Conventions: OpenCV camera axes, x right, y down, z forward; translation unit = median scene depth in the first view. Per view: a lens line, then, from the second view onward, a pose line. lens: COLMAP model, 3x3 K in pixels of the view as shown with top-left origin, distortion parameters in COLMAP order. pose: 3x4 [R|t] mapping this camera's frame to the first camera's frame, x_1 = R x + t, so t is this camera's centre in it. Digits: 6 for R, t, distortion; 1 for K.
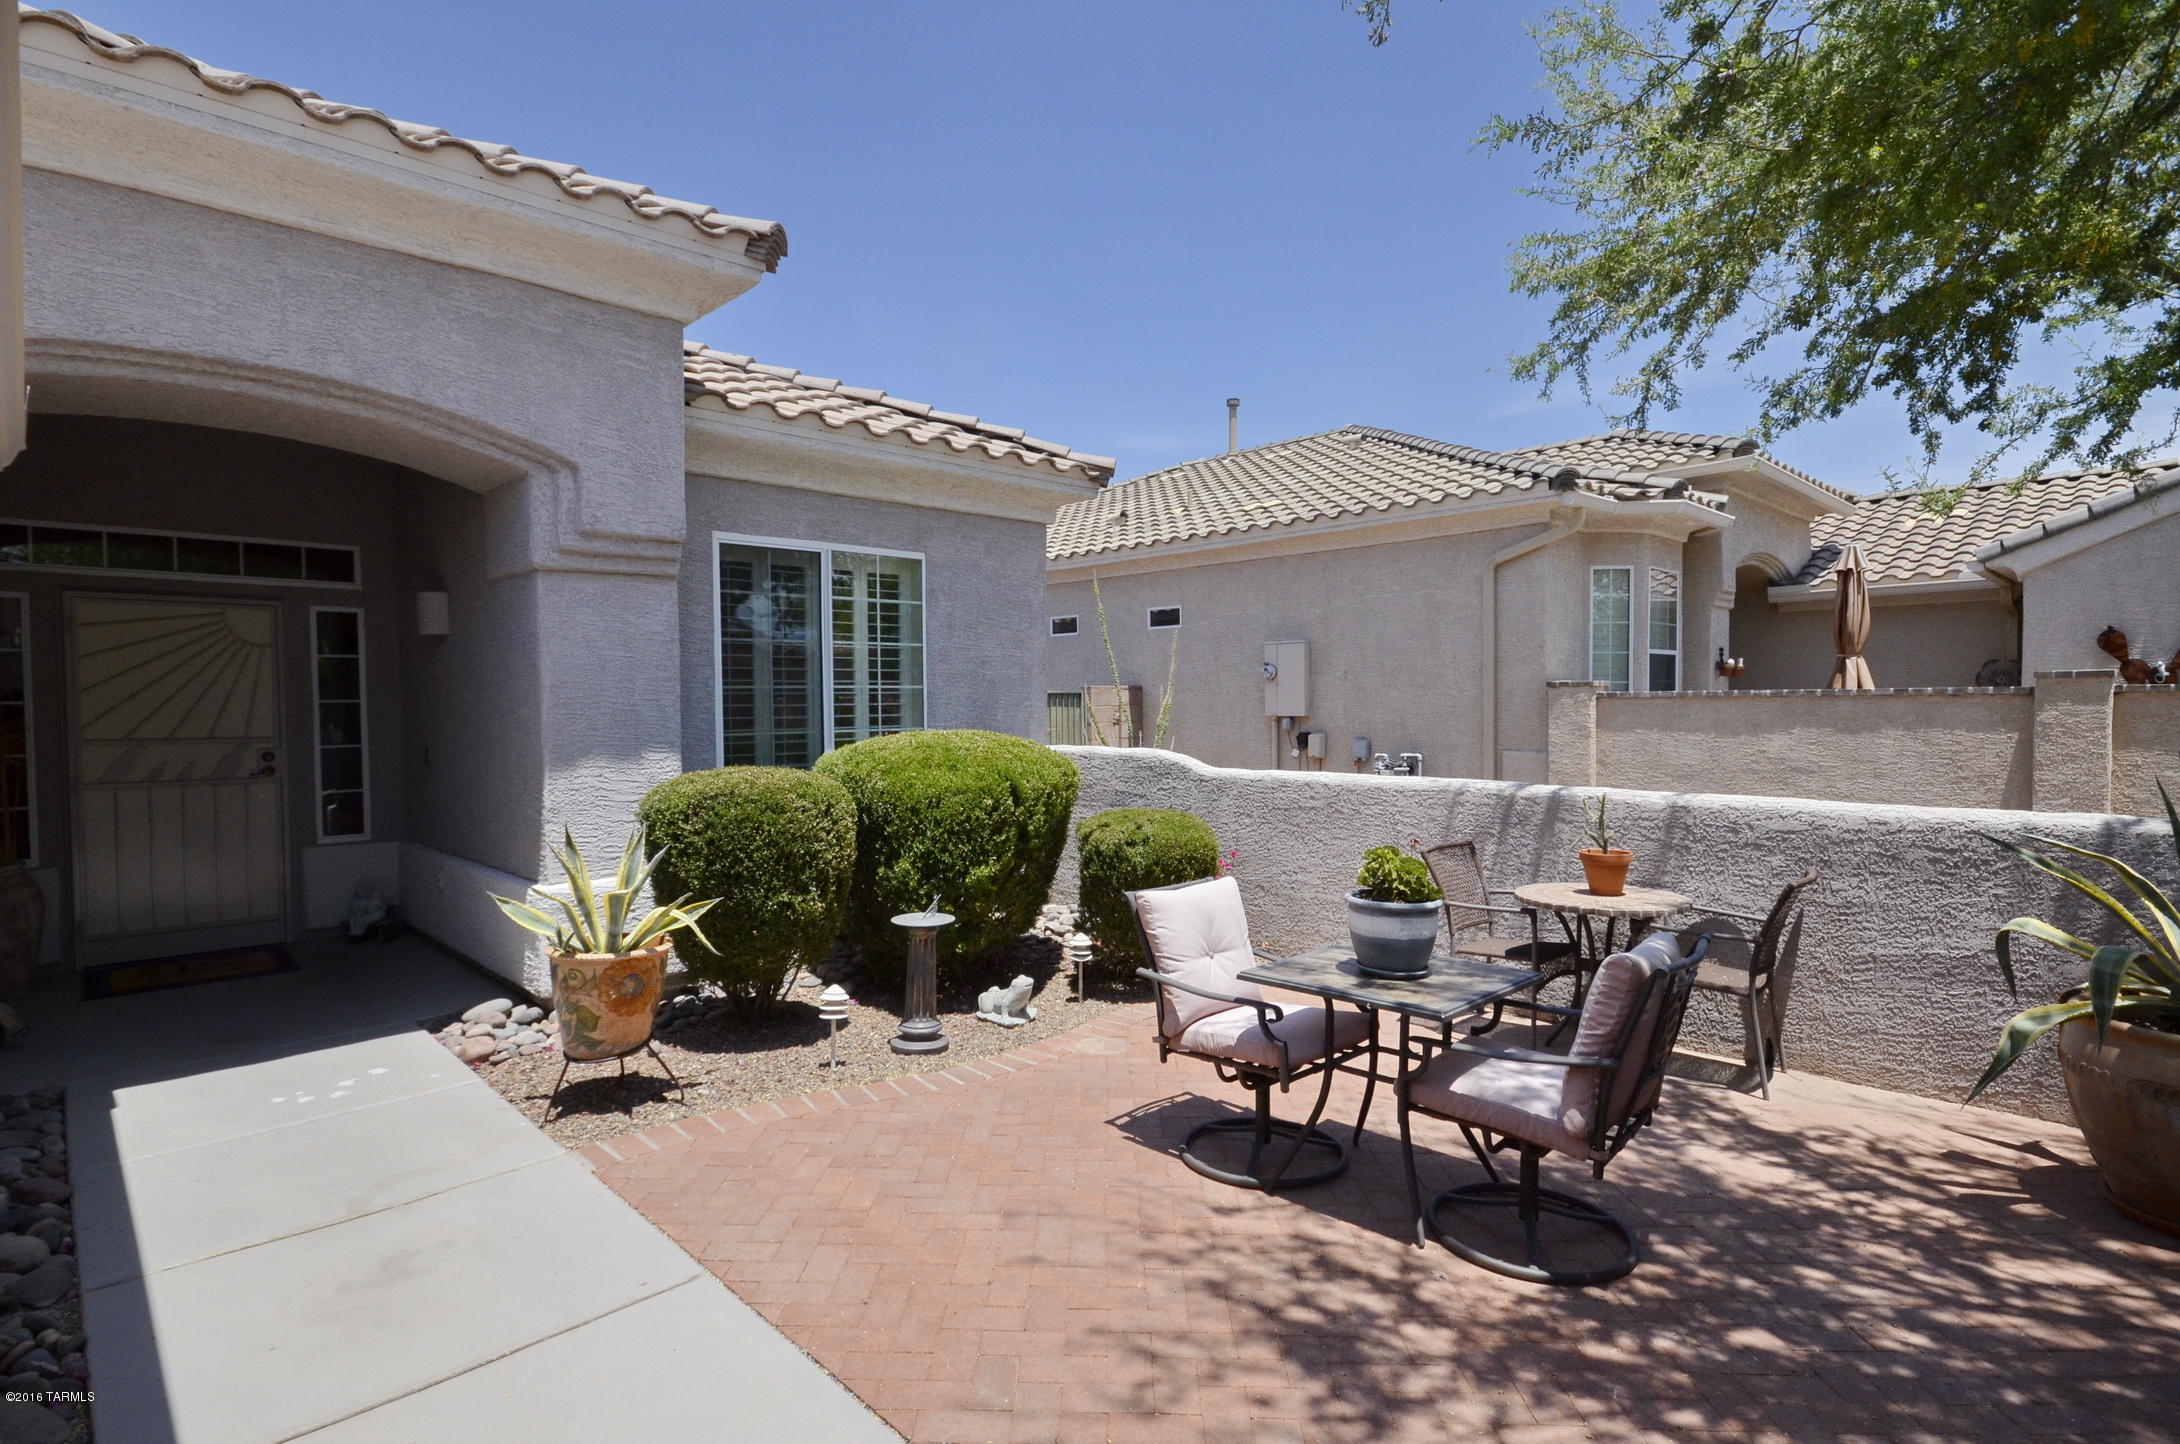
lens RADIAL K [[1073.1, 0, 1090.0], [0, 1073.1, 722.0], [0, 0, 1]] dist [0.014153, 0.000215]
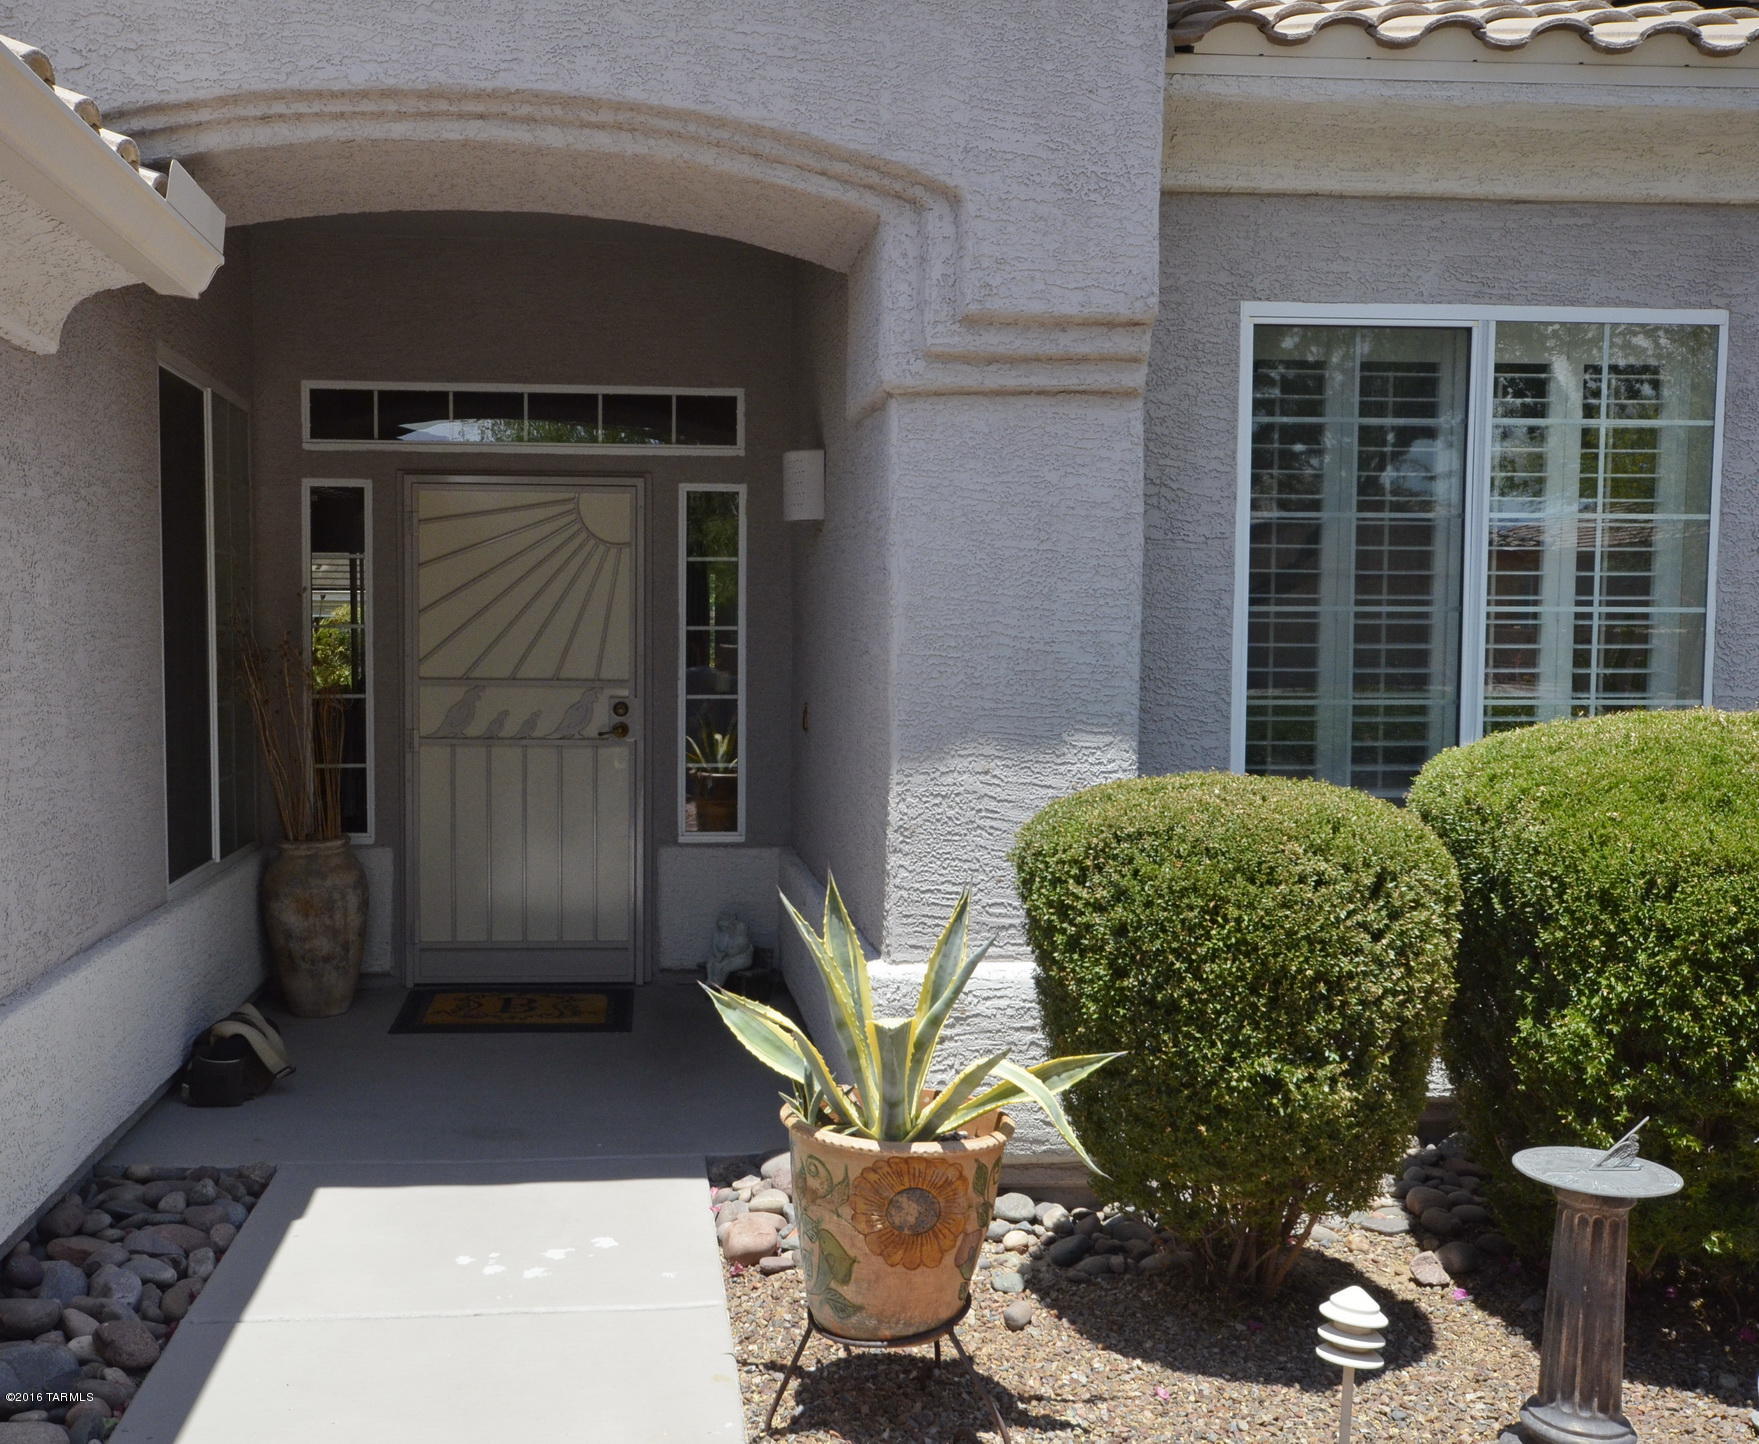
lens RADIAL K [[1658.4, 0, 878.5], [0, 1658.4, 731.2], [0, 0, 1]] dist [-0.004805, 0.054363]
pose [[0.773004, 0.050660, -0.632375, 0.027324], [-0.024743, 0.998456, 0.049741, -0.010703], [0.633918, -0.022803, 0.773064, 0.325196]]
